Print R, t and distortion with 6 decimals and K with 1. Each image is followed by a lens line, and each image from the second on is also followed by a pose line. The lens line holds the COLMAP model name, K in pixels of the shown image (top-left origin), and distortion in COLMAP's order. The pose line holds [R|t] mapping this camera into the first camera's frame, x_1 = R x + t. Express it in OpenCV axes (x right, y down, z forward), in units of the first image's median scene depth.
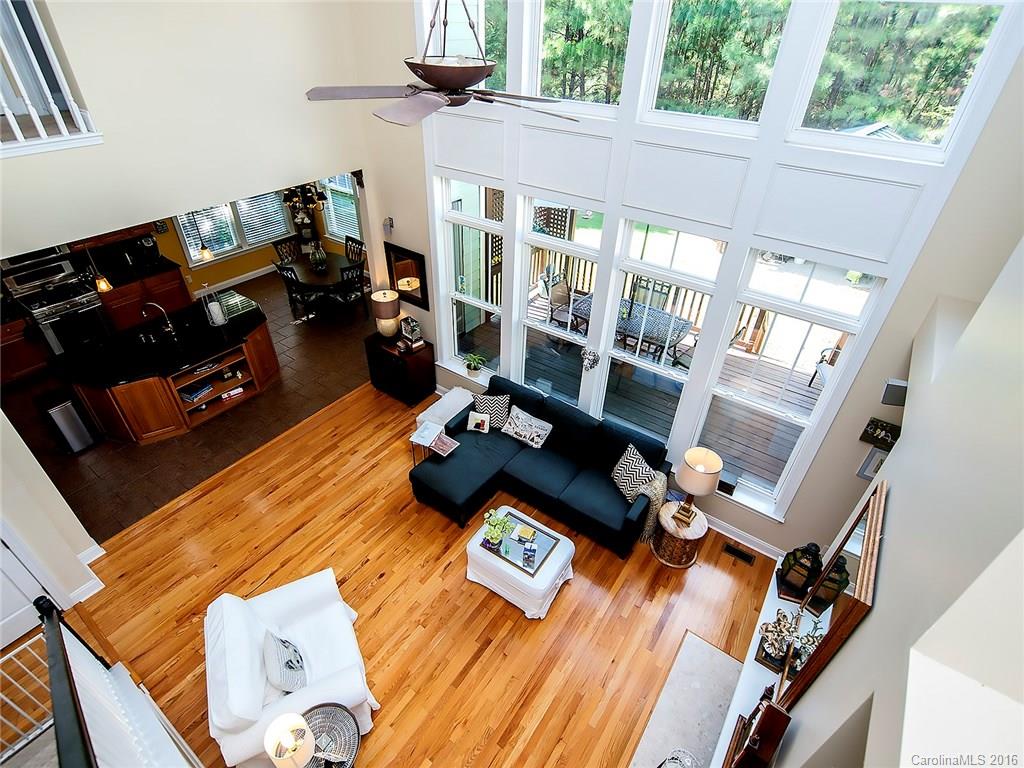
lens RADIAL K [[519.0, 0, 510.2], [0, 519.0, 385.8], [0, 0, 1]] dist [-0.001101, -0.000065]
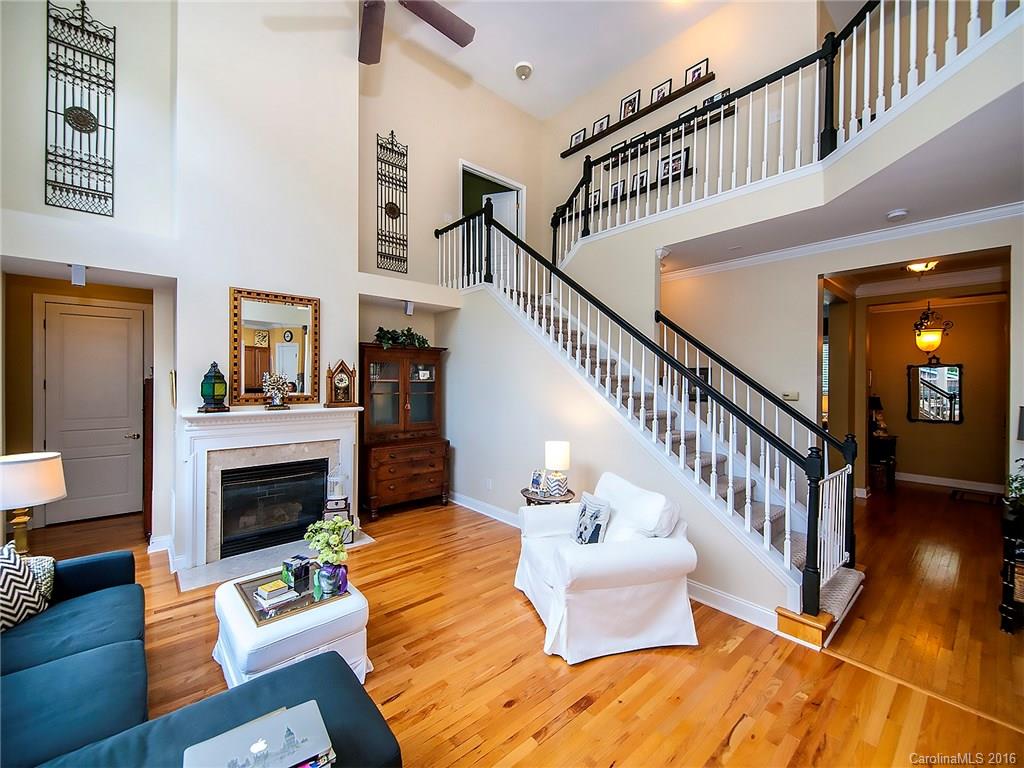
lens RADIAL K [[416.5, 0, 505.7], [0, 416.5, 383.6], [0, 0, 1]] dist [0.002452, -0.000931]
pose [[-0.971967, -0.031437, 0.233008, -0.341369], [0.113851, 0.804156, 0.583413, -0.165824], [-0.205715, 0.593586, -0.778034, 1.163445]]
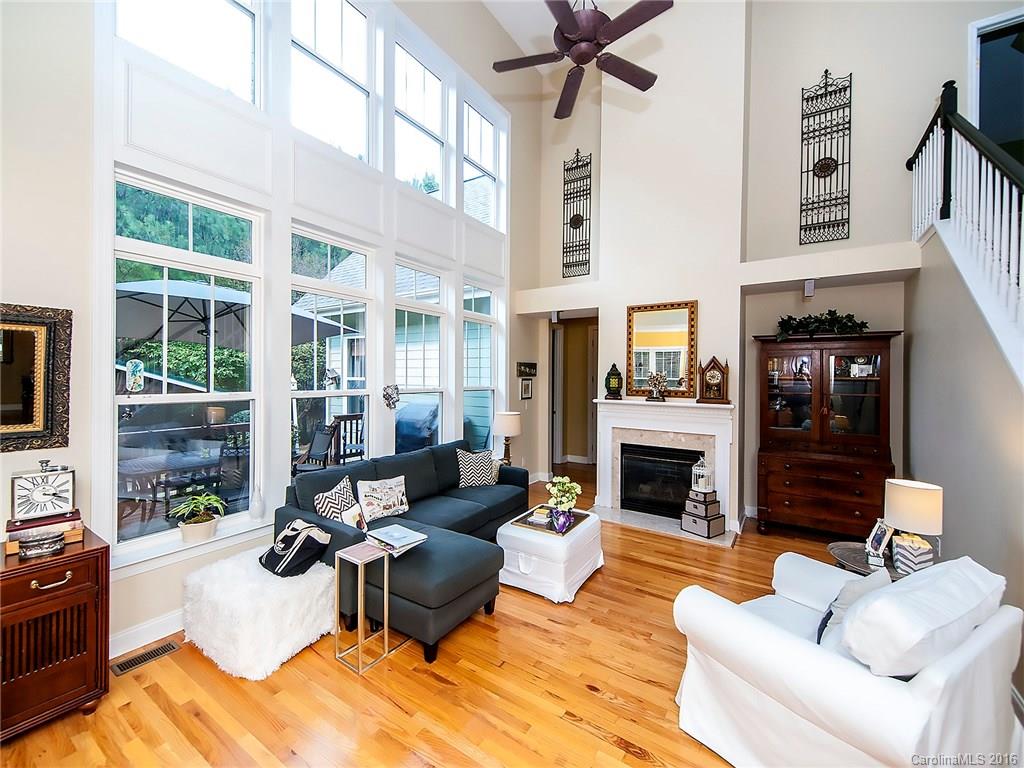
lens RADIAL K [[416.5, 0, 502.3], [0, 416.5, 377.6], [0, 0, 1]] dist [0.002452, -0.000931]
pose [[-0.023529, -0.031759, 0.999219, -0.701669], [0.583907, 0.810858, 0.039521, 0.015809], [-0.811480, 0.584381, -0.000534, 0.898368]]
